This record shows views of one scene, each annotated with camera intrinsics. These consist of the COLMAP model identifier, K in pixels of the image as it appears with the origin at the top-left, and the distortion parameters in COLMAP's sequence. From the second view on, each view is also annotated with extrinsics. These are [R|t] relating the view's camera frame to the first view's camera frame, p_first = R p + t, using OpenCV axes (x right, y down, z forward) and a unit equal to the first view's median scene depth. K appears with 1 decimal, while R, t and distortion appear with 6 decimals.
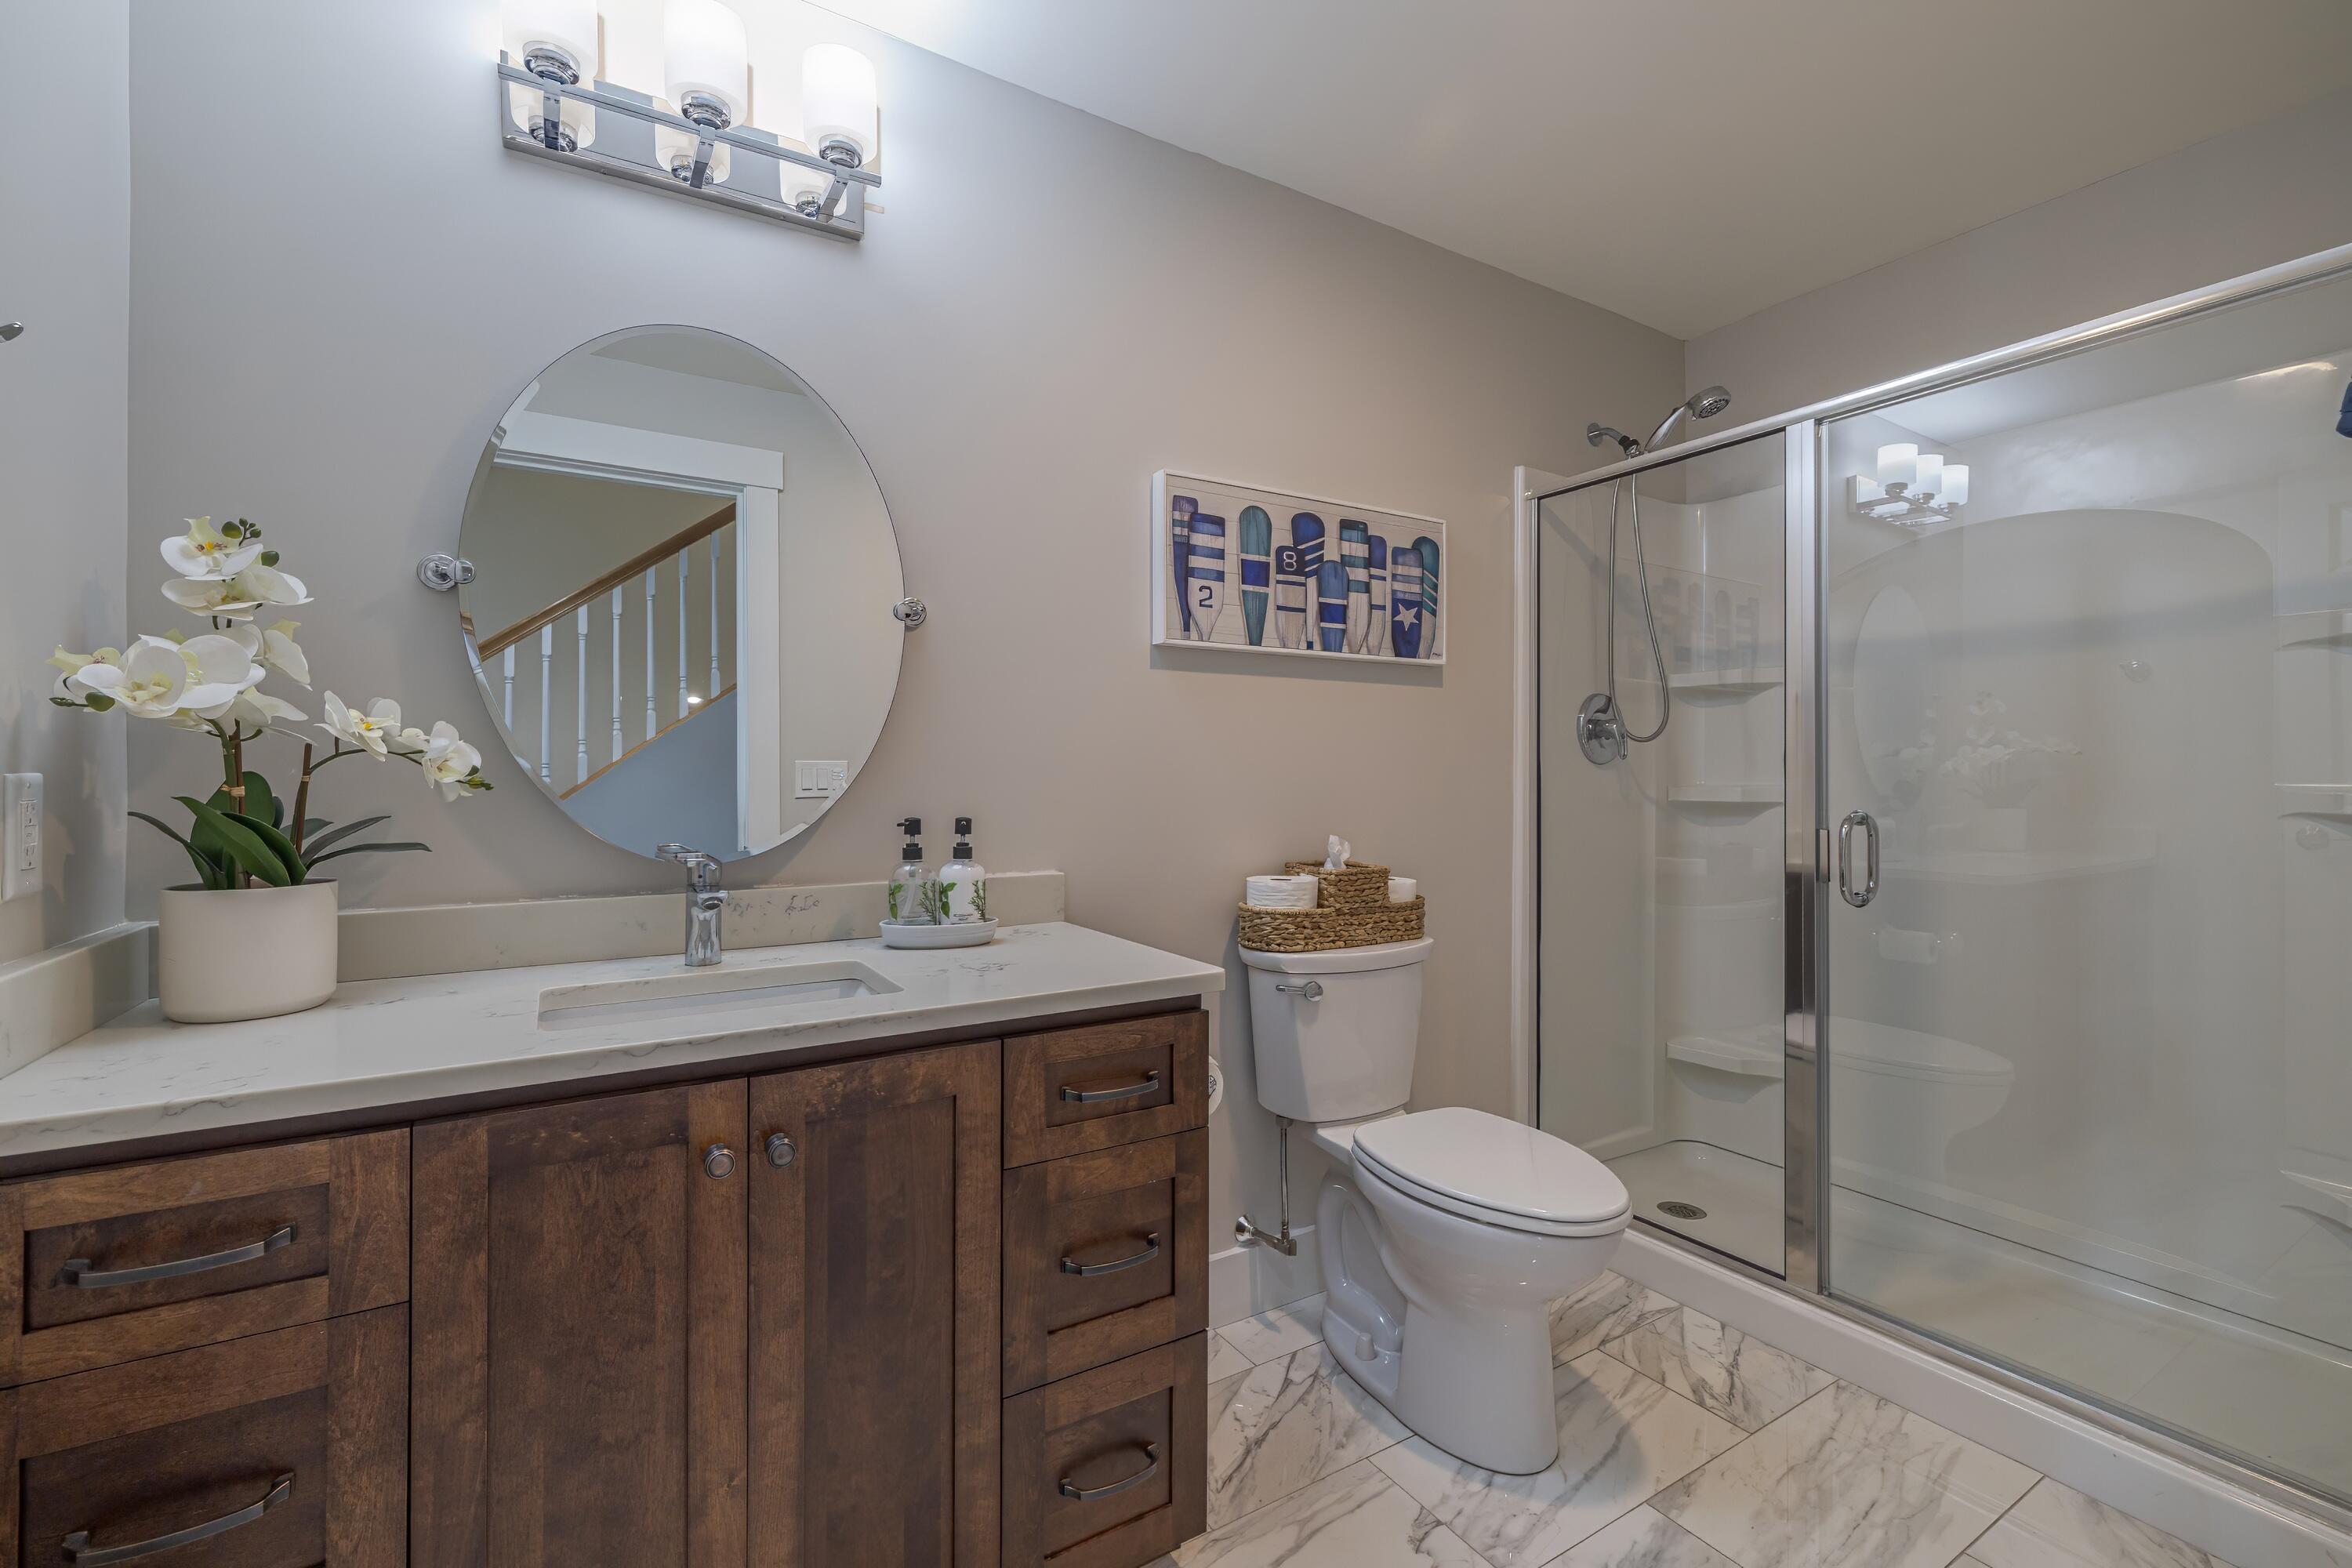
lens RADIAL K [[999.6, 0, 1177.3], [0, 999.6, 770.3], [0, 0, 1]] dist [0.005159, -0.000502]
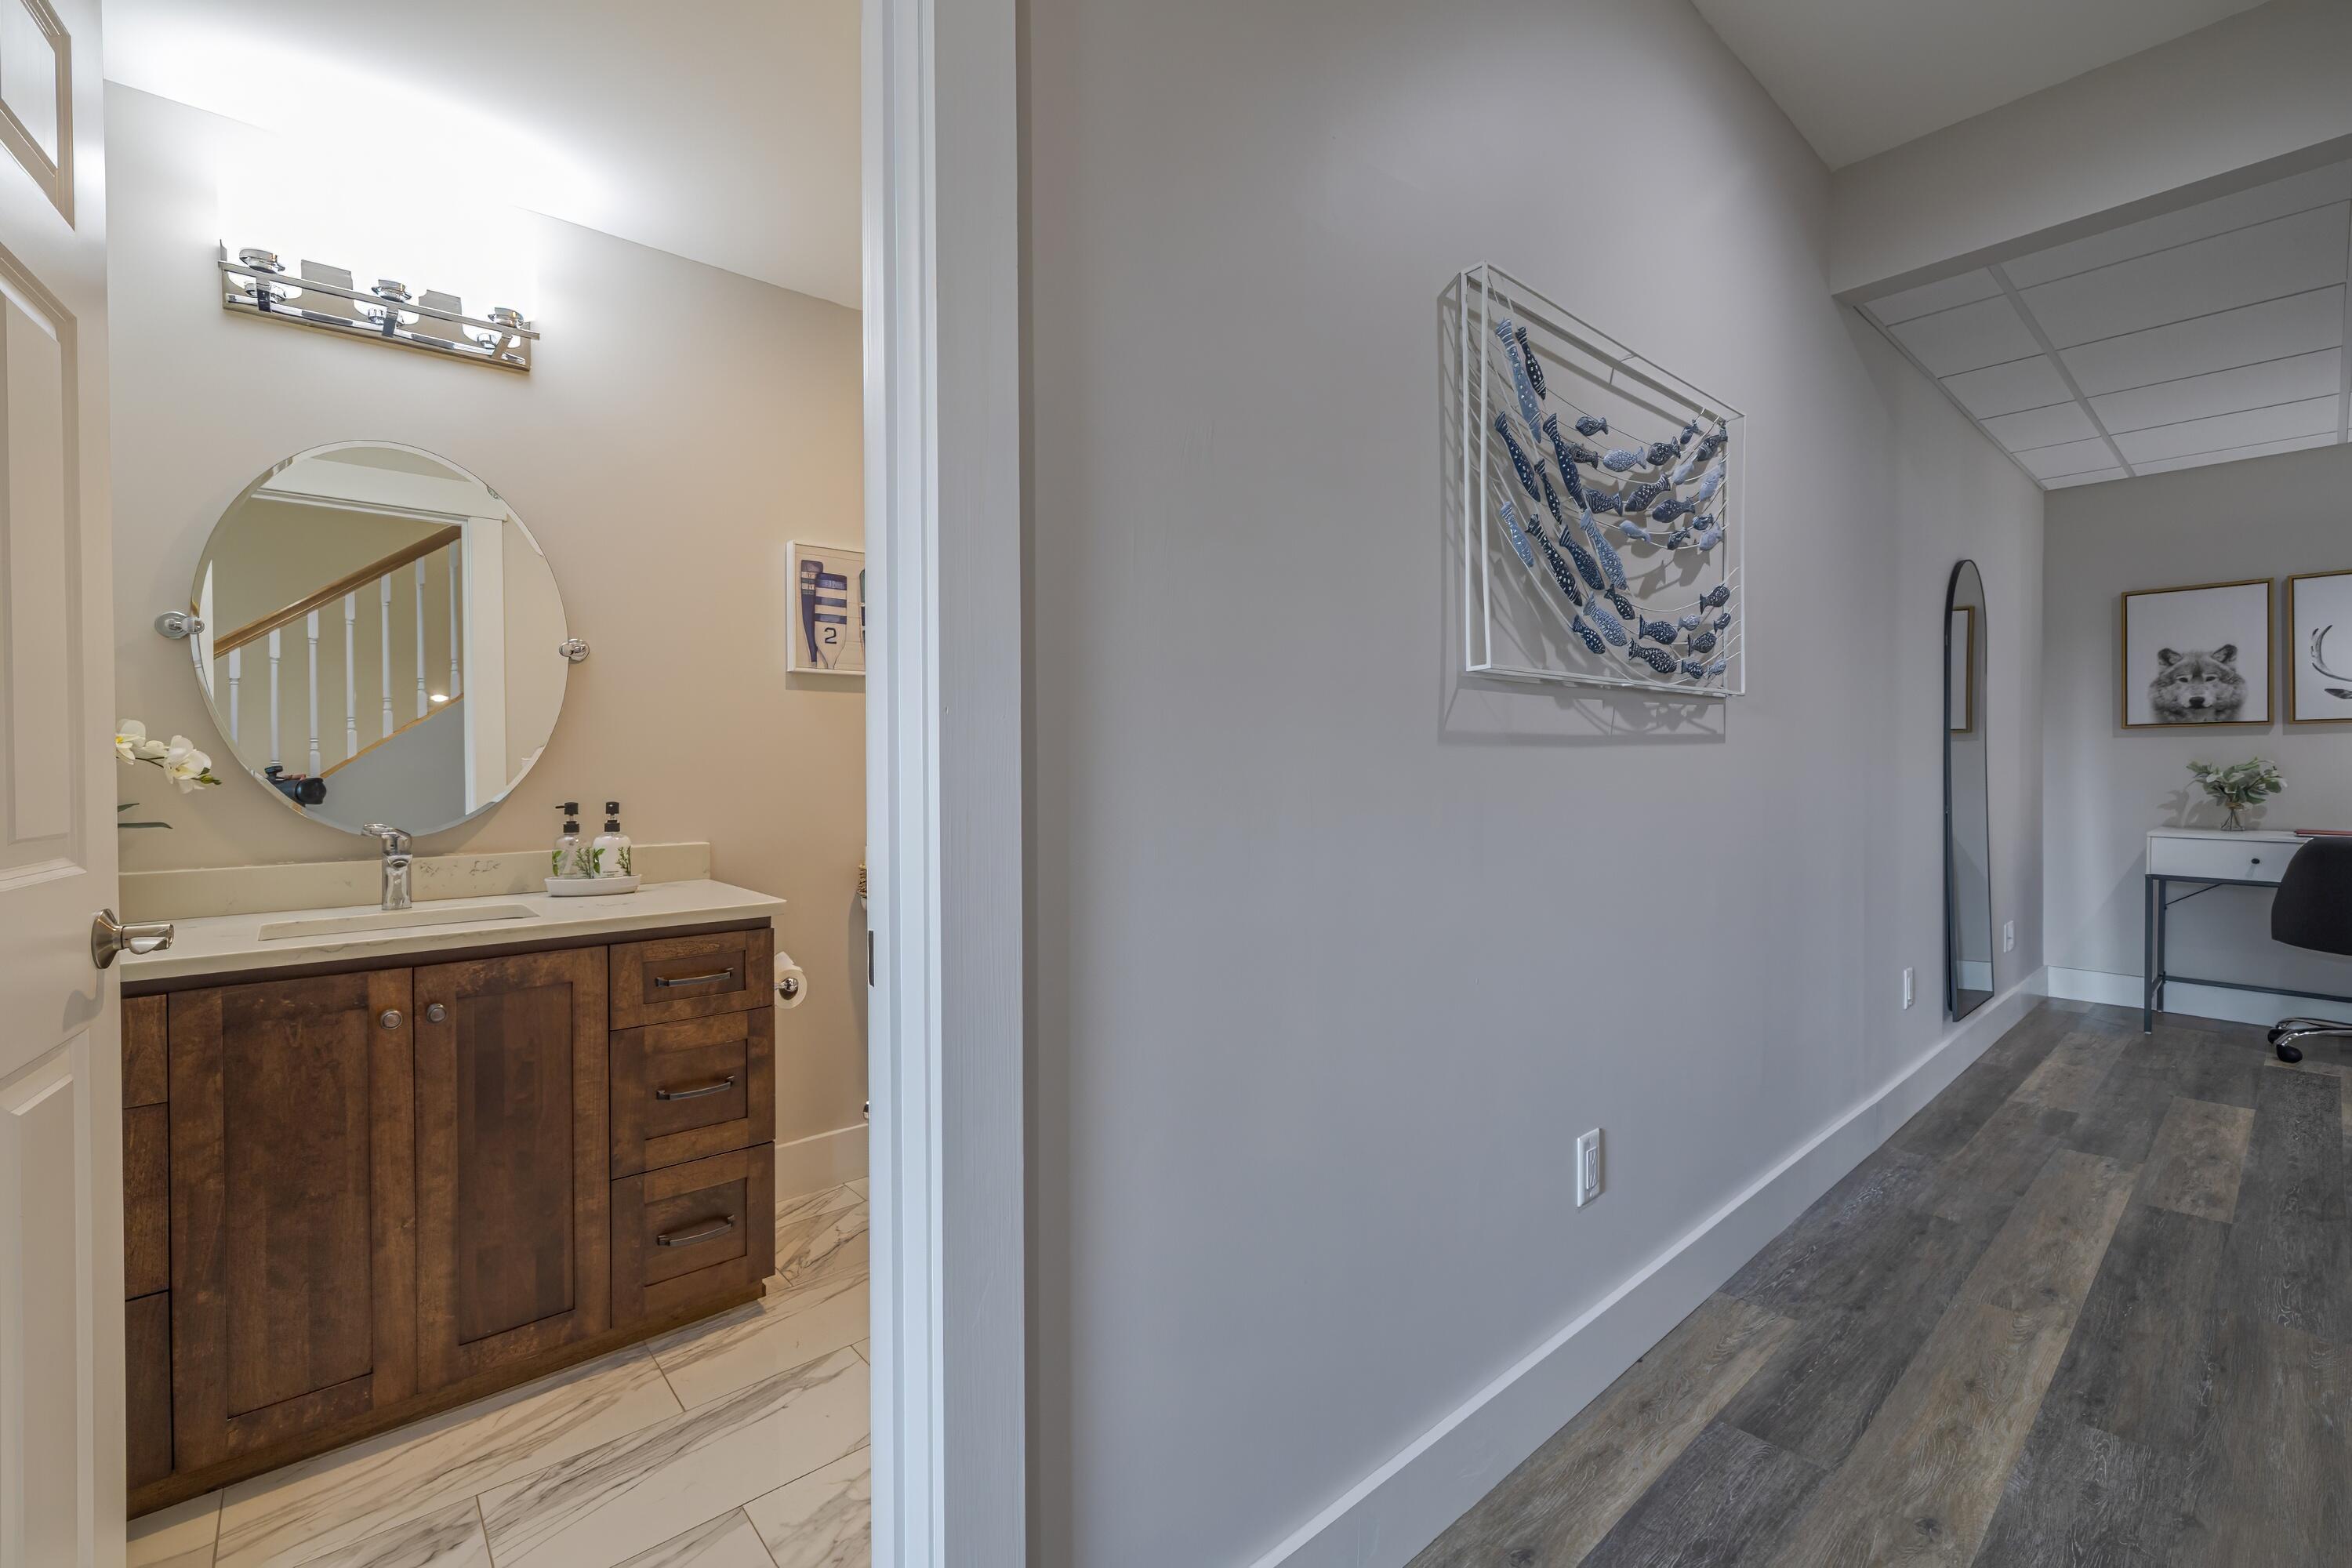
lens RADIAL K [[999.6, 0, 1177.3], [0, 999.6, 770.3], [0, 0, 1]] dist [0.005159, -0.000502]
pose [[0.986483, -0.006634, 0.163730, 0.407914], [0.004999, 0.999933, 0.010395, -0.008264], [-0.163788, -0.009436, 0.986450, -0.606679]]
